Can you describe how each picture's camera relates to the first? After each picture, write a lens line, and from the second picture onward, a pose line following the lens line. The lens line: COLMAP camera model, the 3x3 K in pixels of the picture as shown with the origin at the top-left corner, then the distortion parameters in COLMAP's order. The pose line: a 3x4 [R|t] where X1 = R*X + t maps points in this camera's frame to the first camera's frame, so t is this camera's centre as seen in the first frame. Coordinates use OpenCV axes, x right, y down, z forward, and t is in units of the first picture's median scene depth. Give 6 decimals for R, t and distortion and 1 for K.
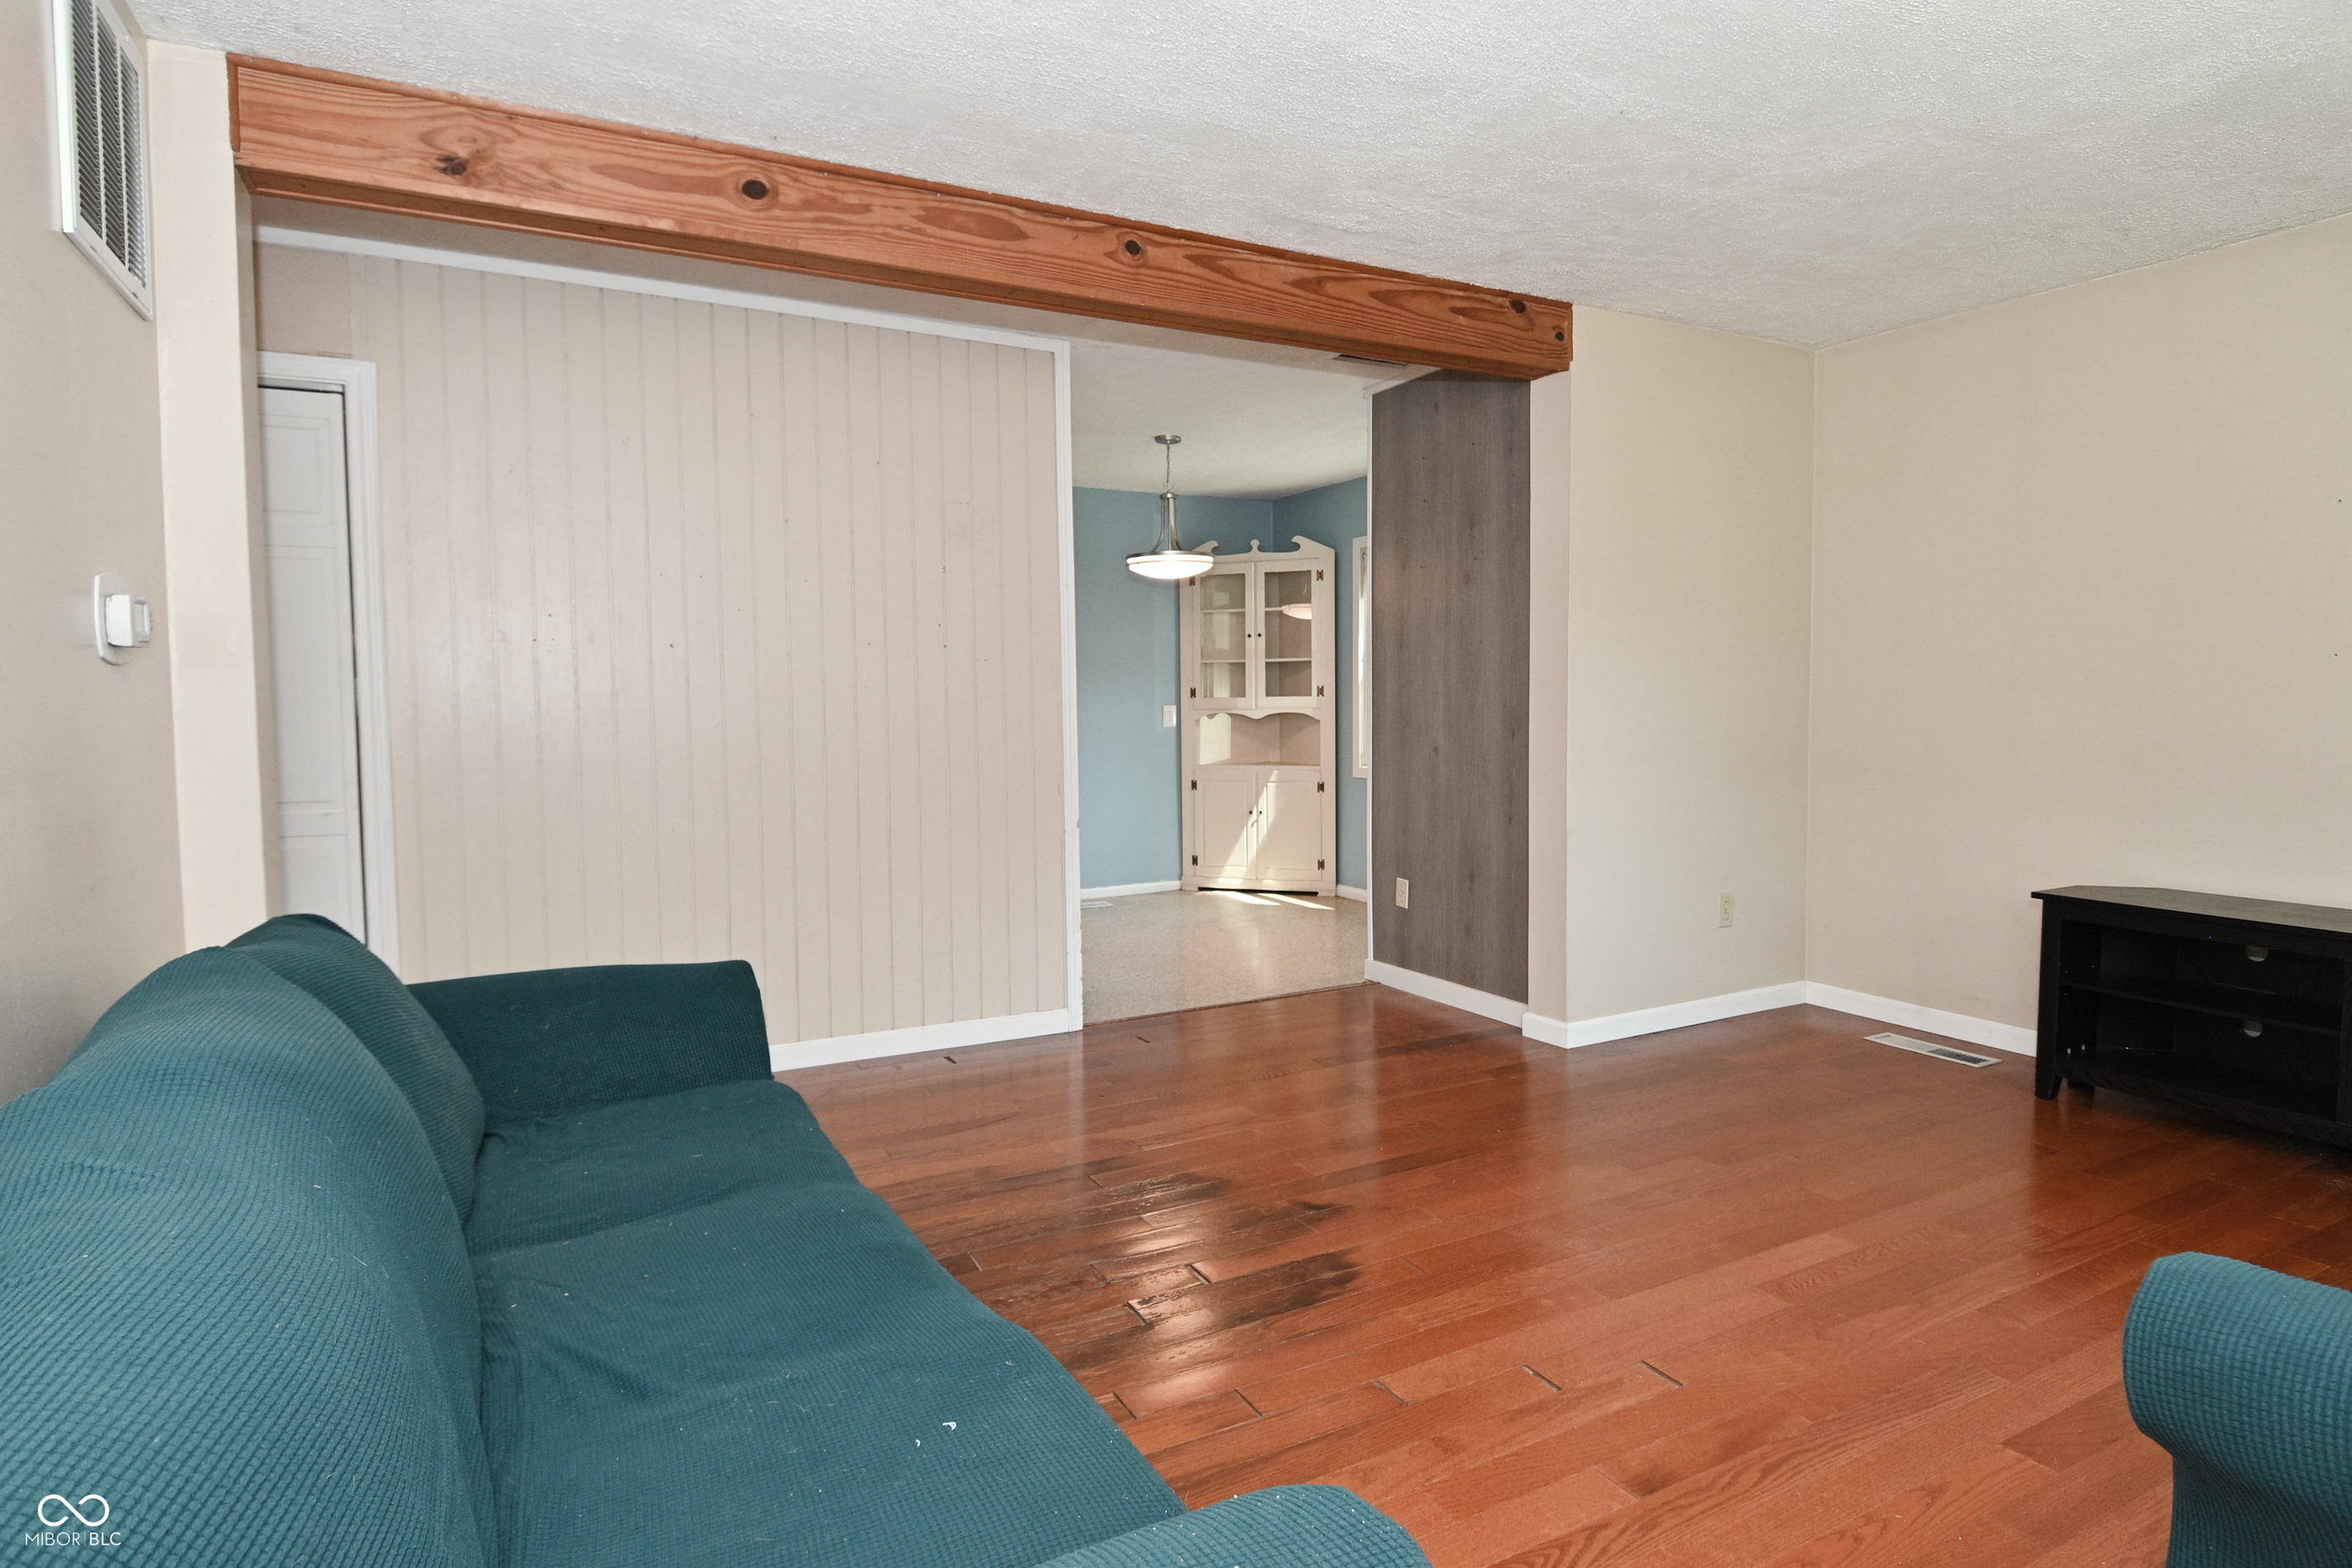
lens RADIAL K [[1248.0, 0, 1176.6], [0, 1248.0, 774.1], [0, 0, 1]] dist [0.004088, -0.016999]
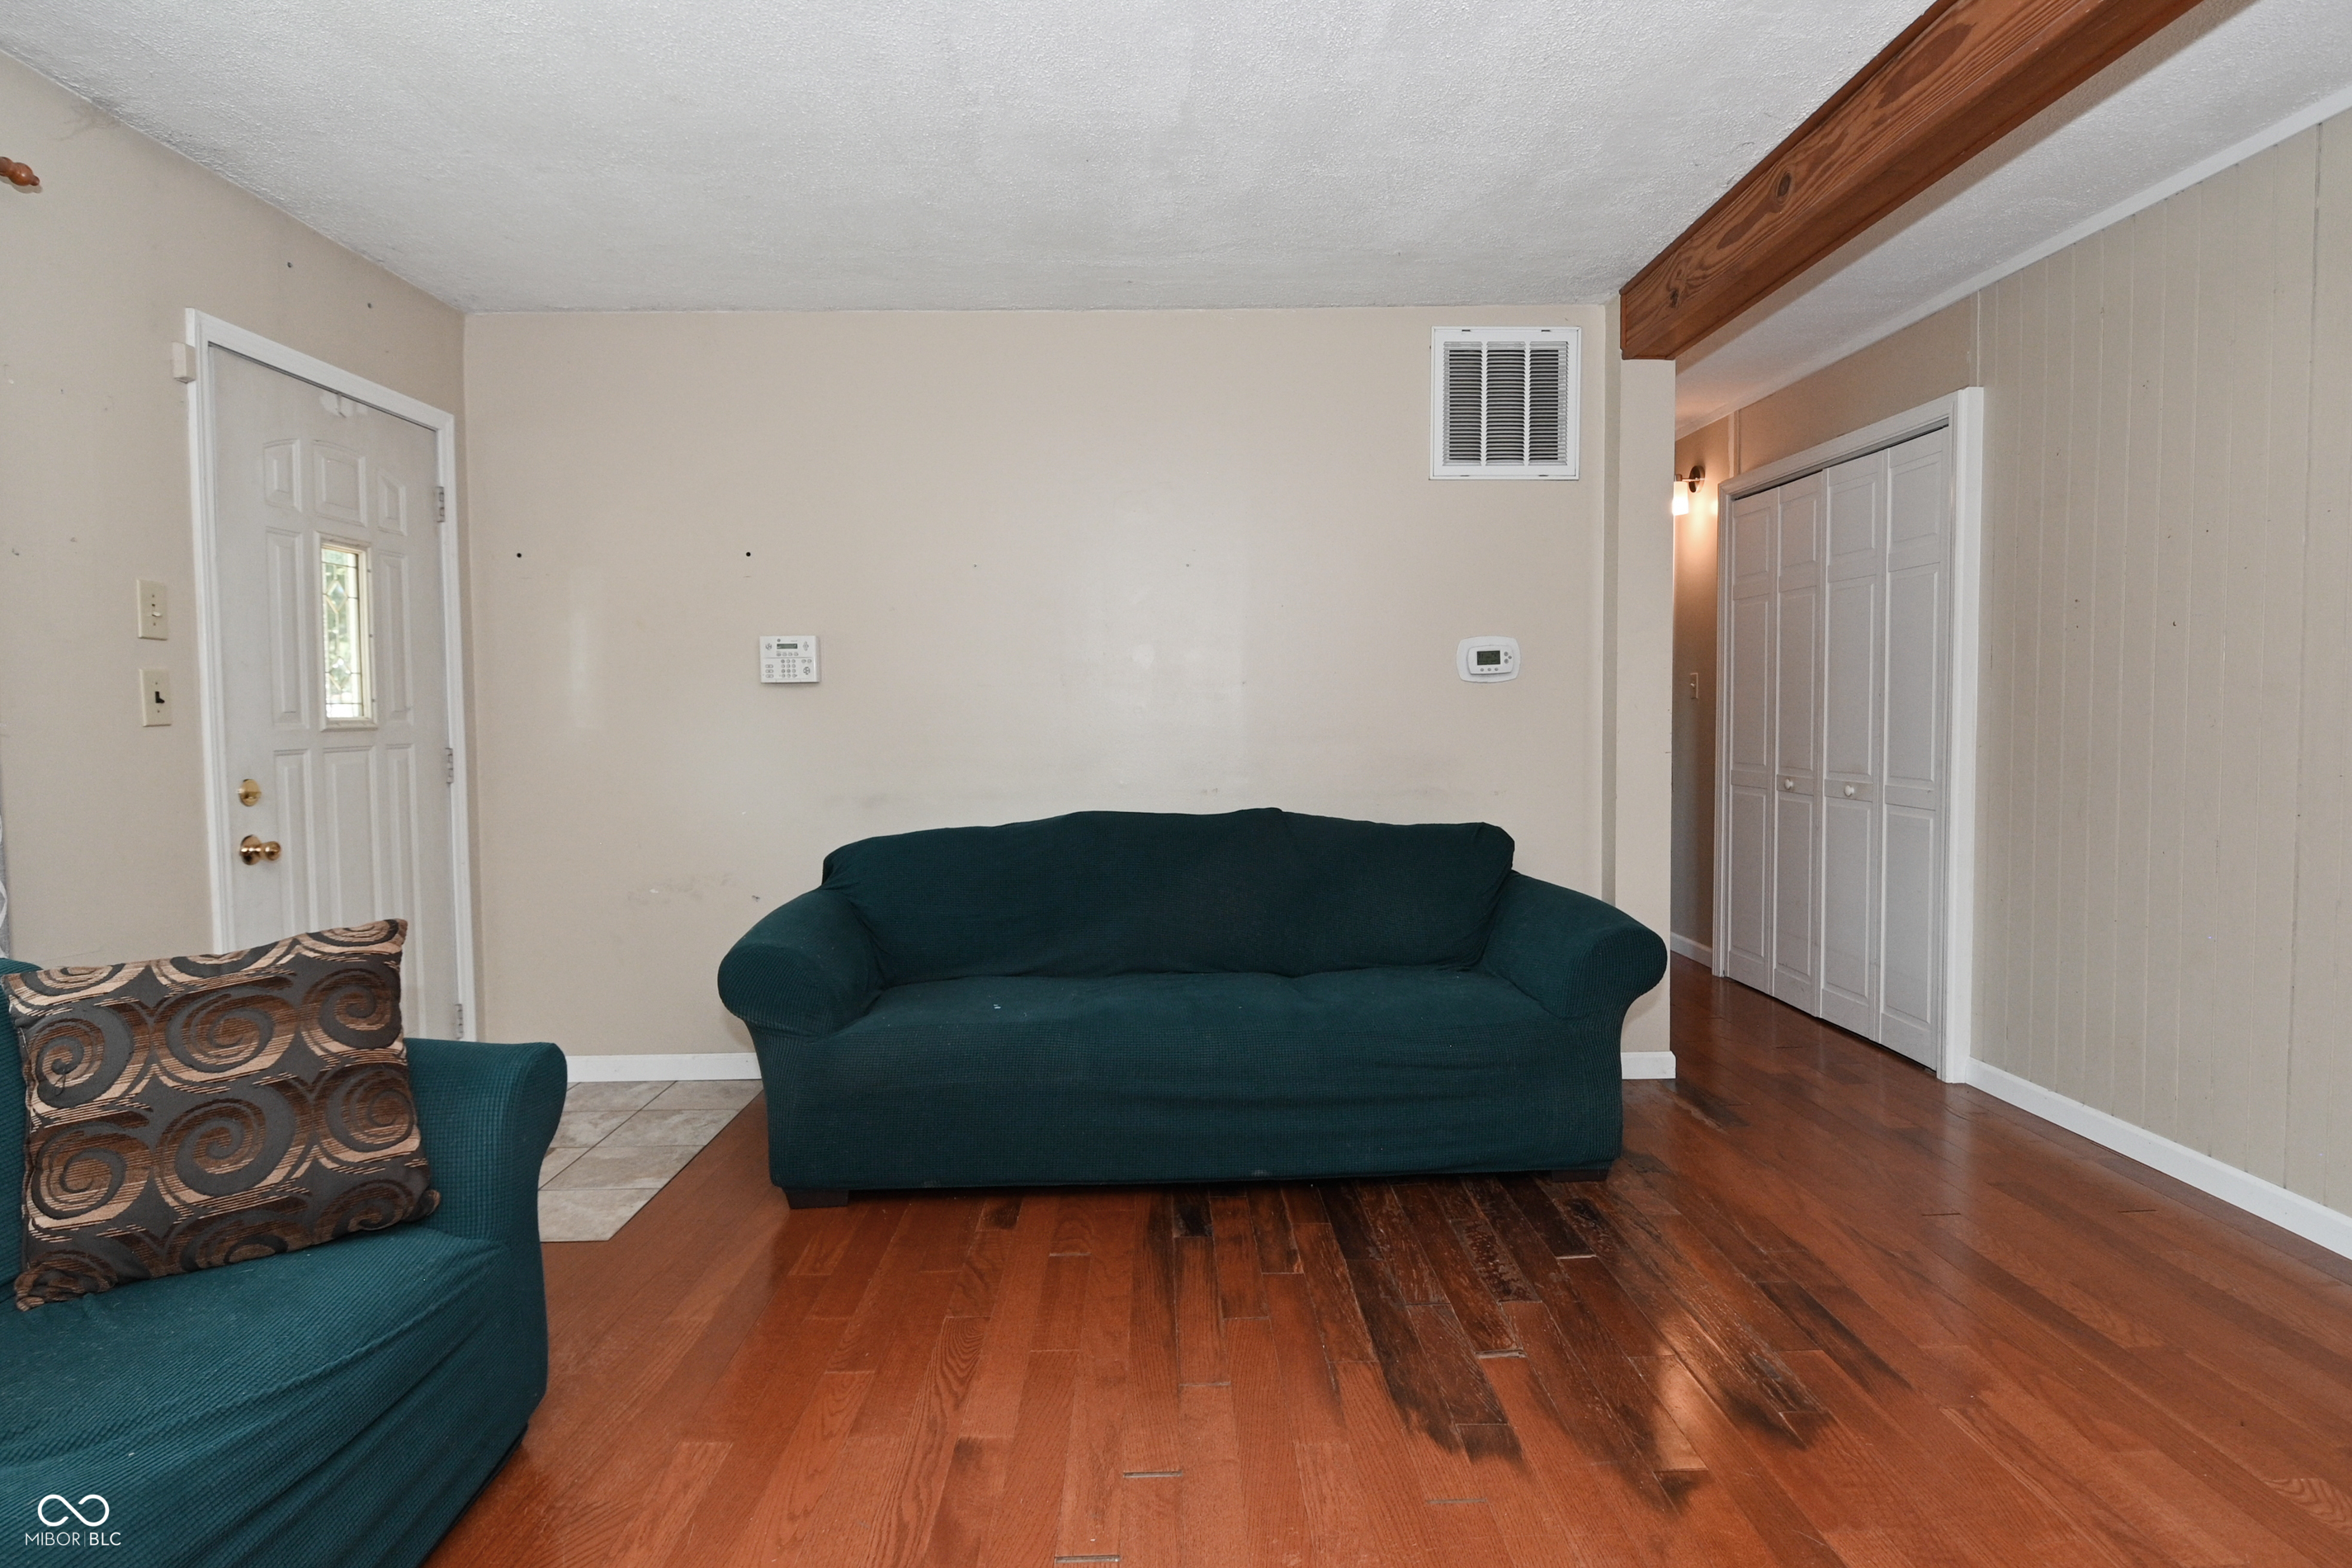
lens RADIAL K [[1248.0, 0, 1175.4], [0, 1248.0, 778.2], [0, 0, 1]] dist [0.004088, -0.016999]
pose [[-0.460508, 0.057196, -0.885811, 0.927497], [-0.035767, 0.995916, 0.082899, -0.074114], [0.886934, 0.069859, -0.456582, 1.232987]]
